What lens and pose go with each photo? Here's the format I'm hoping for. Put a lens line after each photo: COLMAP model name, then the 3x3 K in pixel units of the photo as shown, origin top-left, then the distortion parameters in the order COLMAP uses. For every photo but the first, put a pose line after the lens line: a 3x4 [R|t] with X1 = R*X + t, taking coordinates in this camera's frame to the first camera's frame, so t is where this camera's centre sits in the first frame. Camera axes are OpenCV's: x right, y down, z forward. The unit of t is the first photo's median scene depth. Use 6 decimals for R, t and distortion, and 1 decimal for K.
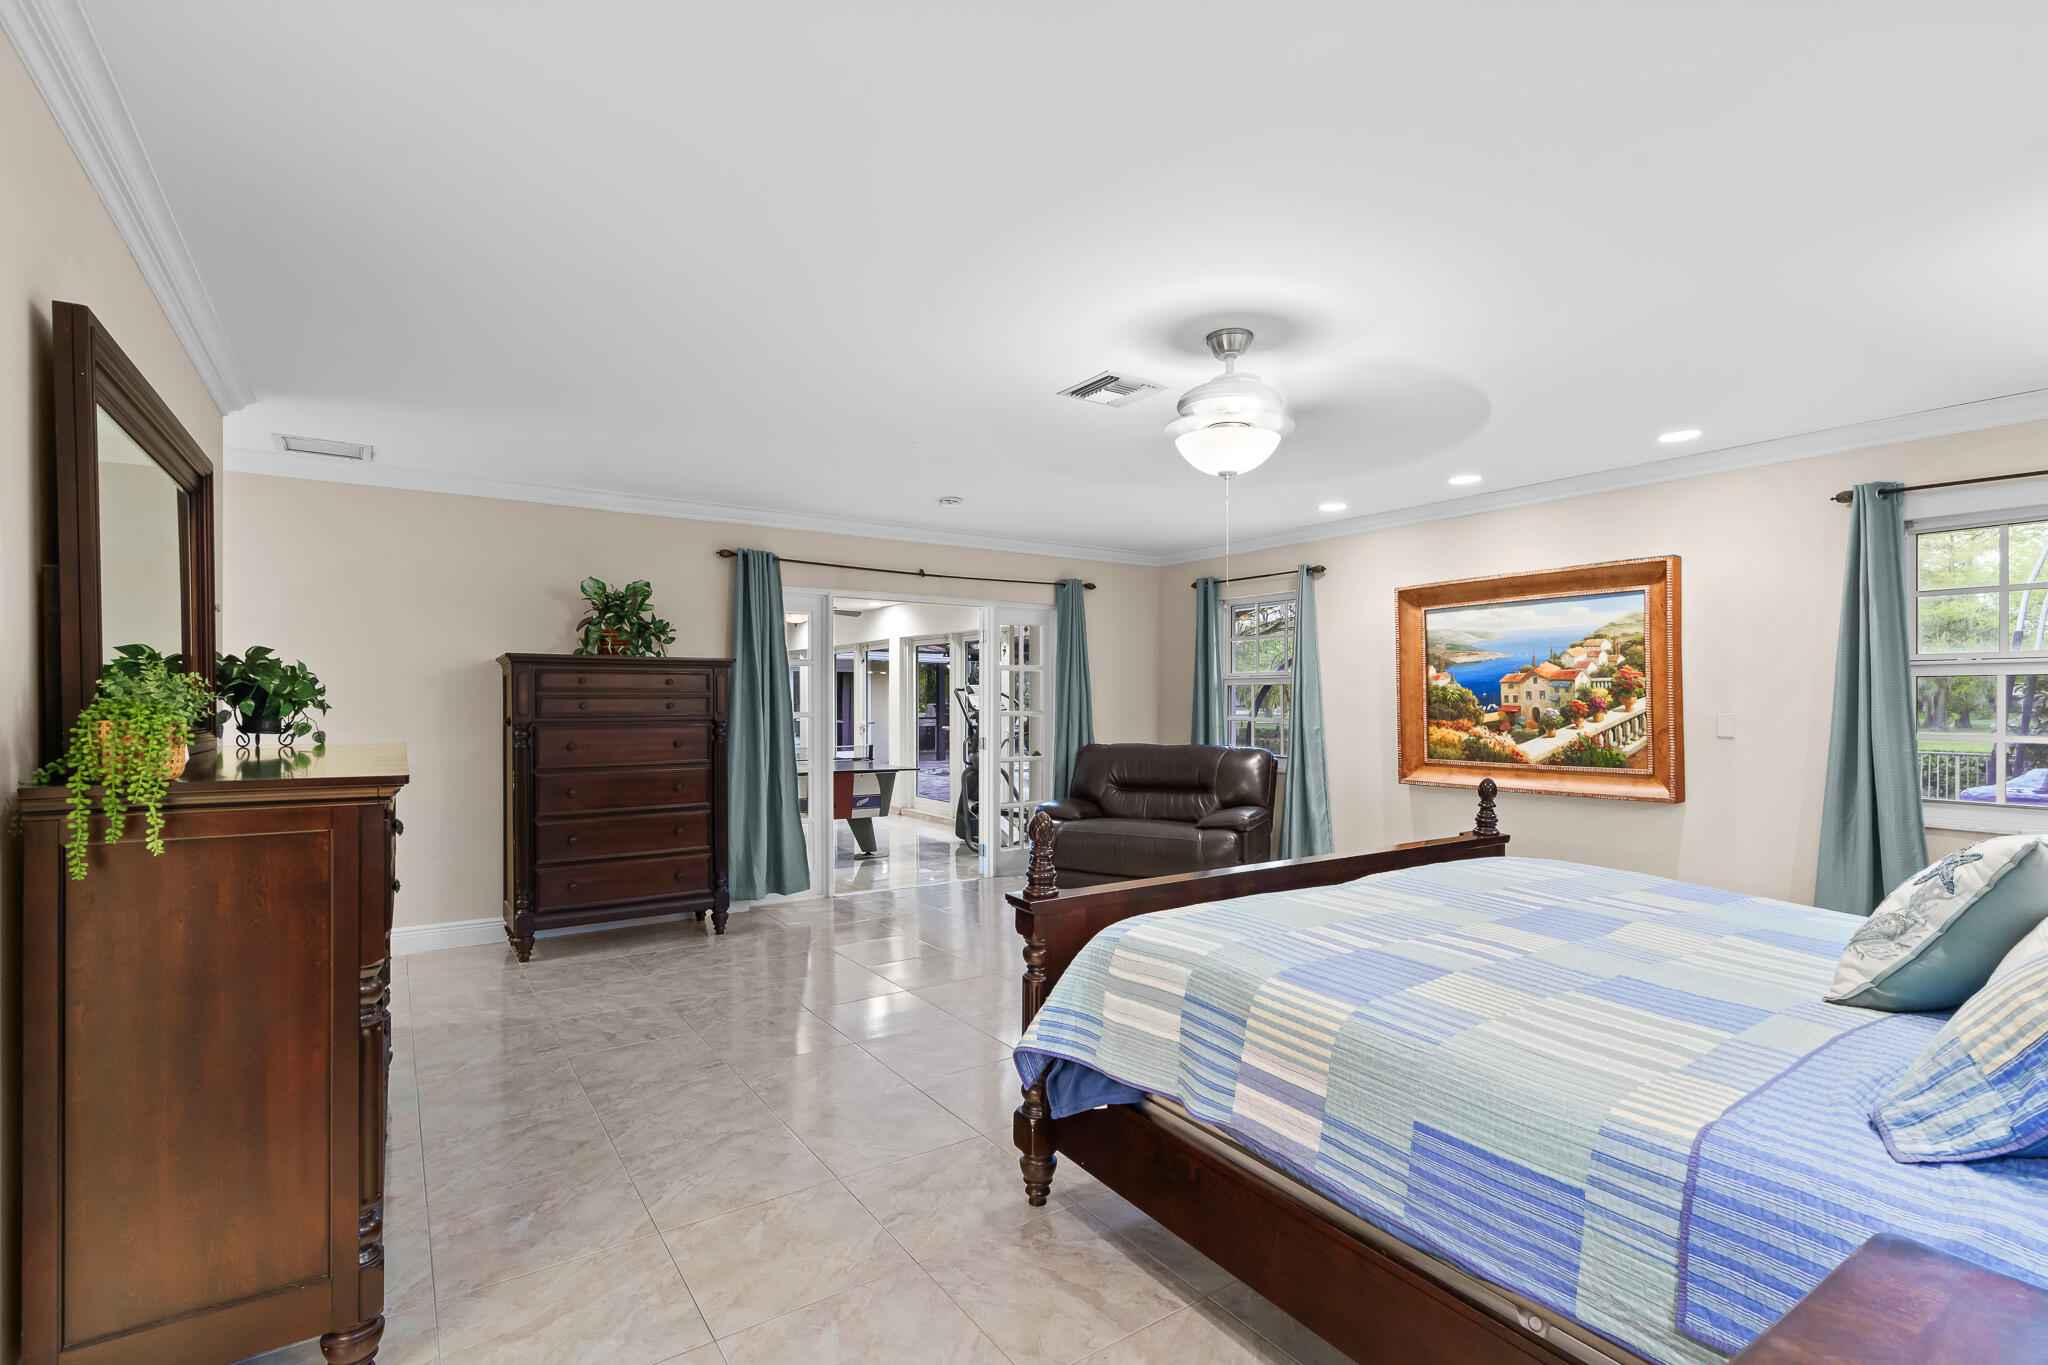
lens RADIAL K [[935.7, 0, 1013.3], [0, 935.7, 697.0], [0, 0, 1]] dist [-0.008622, 0.004260]
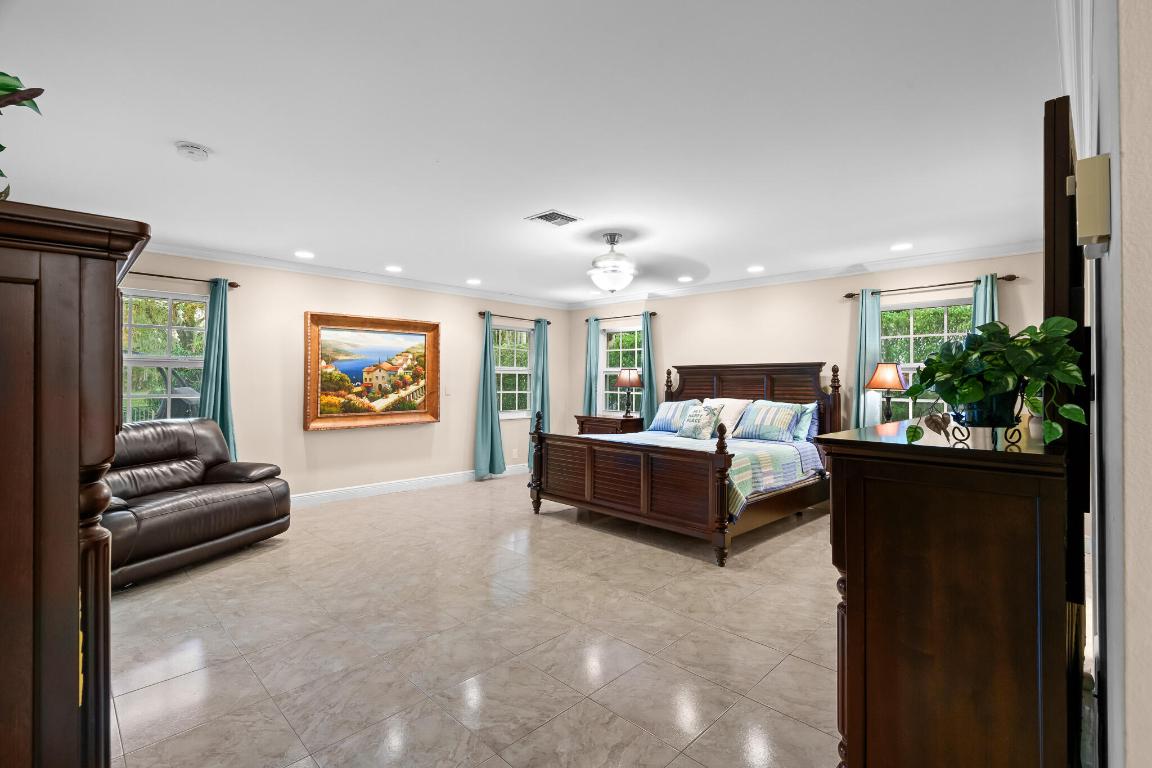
lens RADIAL K [[526.4, 0, 574.9], [0, 526.4, 389.5], [0, 0, 1]] dist [-0.008622, 0.004260]
pose [[-0.196742, -0.018709, 0.980277, -0.650241], [-0.009898, 0.999805, 0.017095, -0.000681], [-0.980405, -0.006339, -0.196889, 0.804327]]
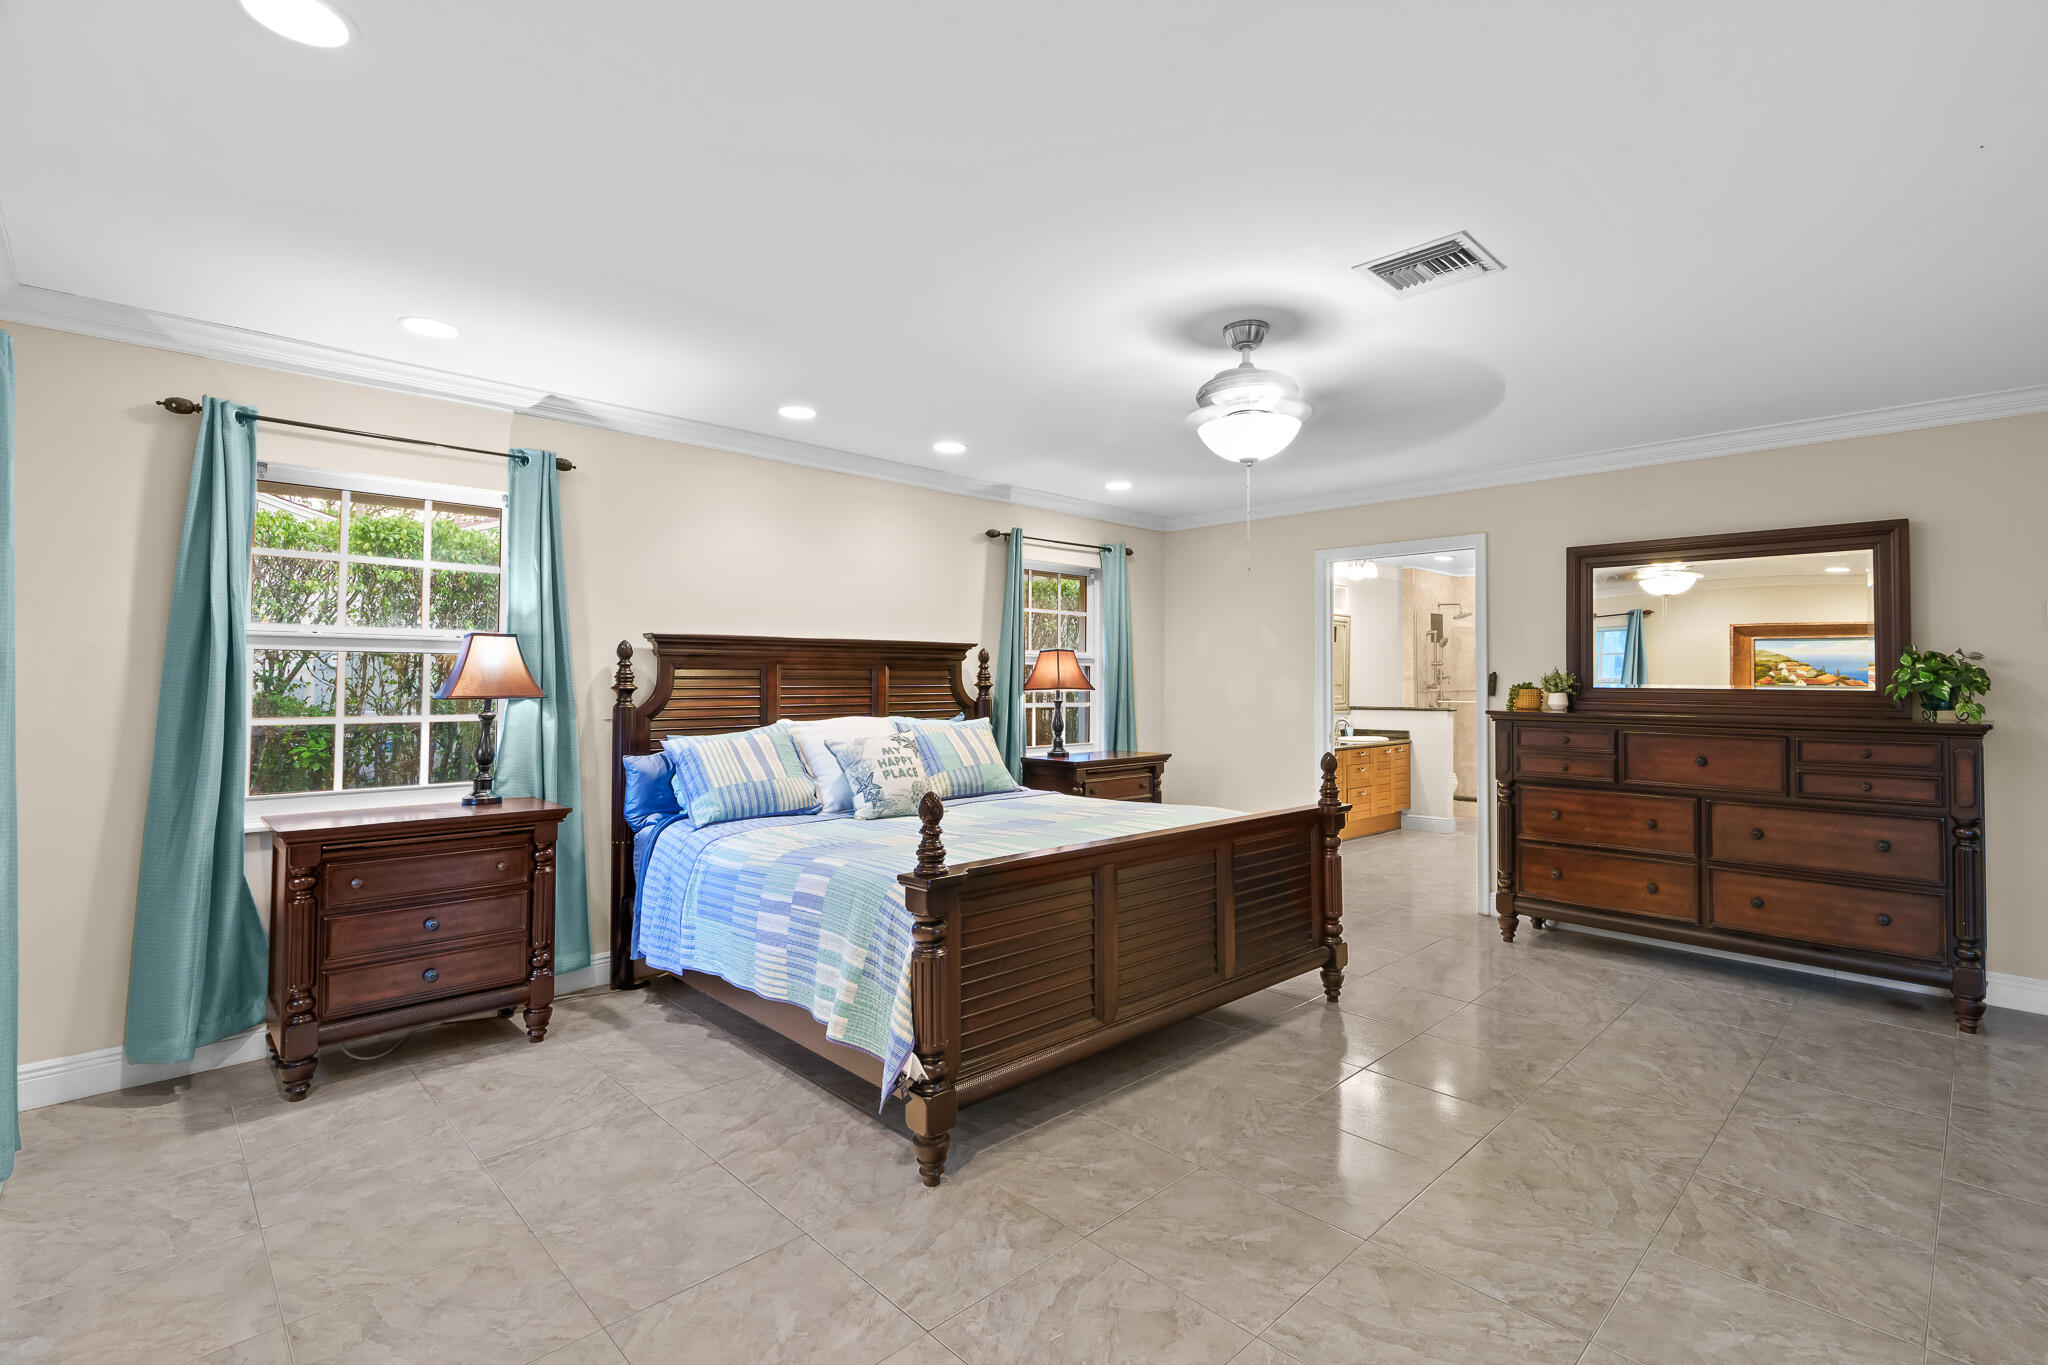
lens RADIAL K [[935.7, 0, 1029.8], [0, 935.7, 671.8], [0, 0, 1]] dist [-0.008622, 0.004260]
pose [[-0.983852, -0.004446, -0.178929, 0.376646], [-0.001998, 0.999902, -0.013859, 0.004071], [0.178973, -0.013277, -0.983764, 1.146703]]
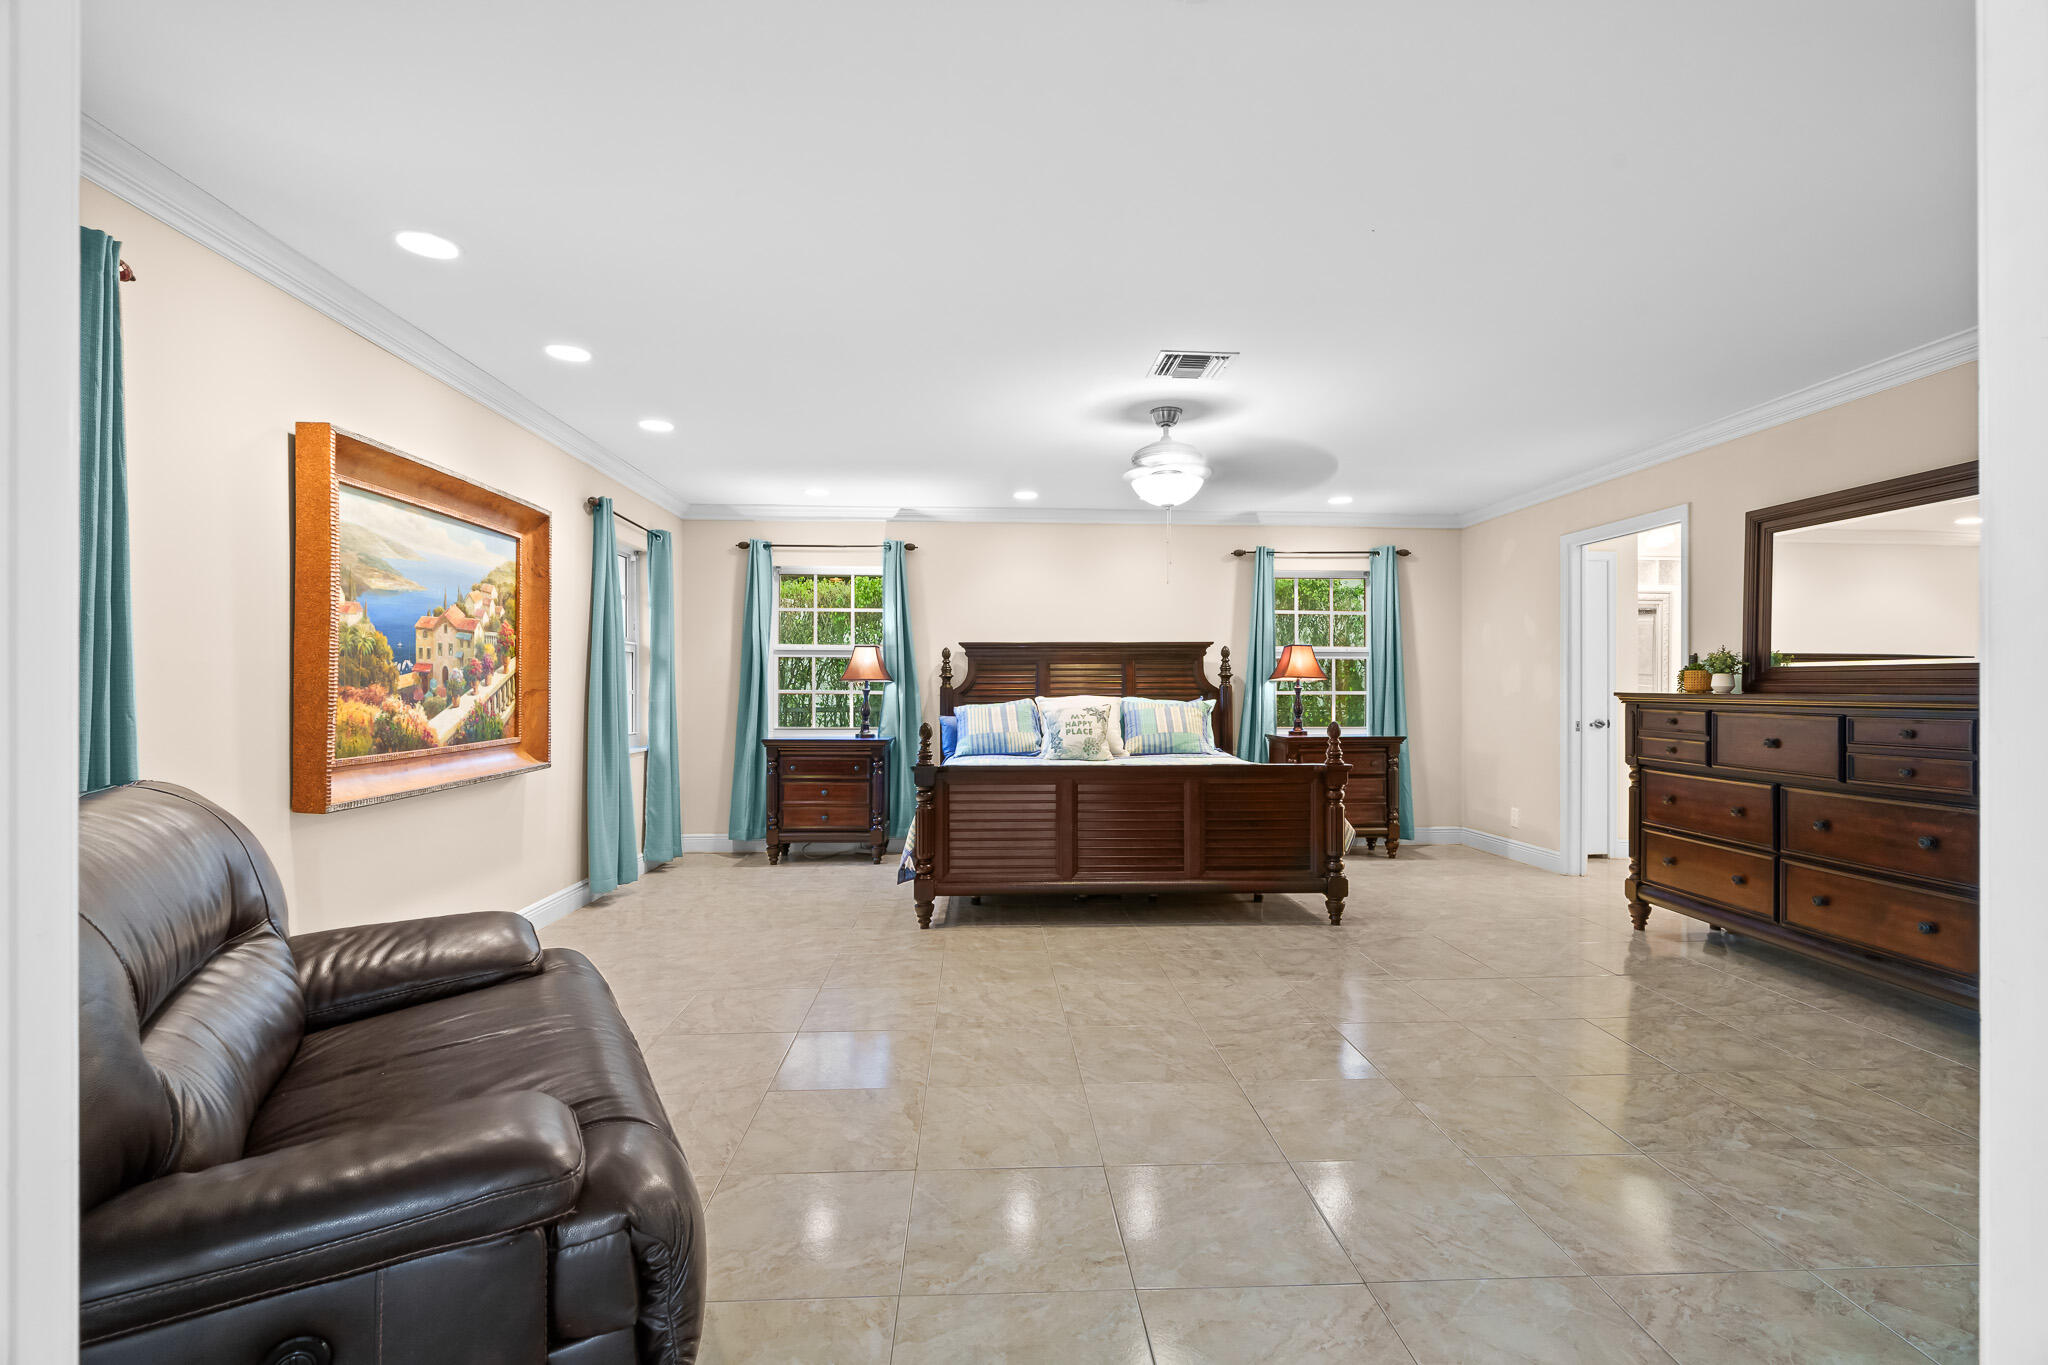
lens RADIAL K [[935.7, 0, 1026.5], [0, 935.7, 710.3], [0, 0, 1]] dist [-0.008622, 0.004260]
pose [[-0.859626, -0.012462, 0.510771, -0.188034], [-0.002836, 0.999803, 0.019621, 0.029183], [-0.510915, 0.015418, -0.859493, 1.380920]]
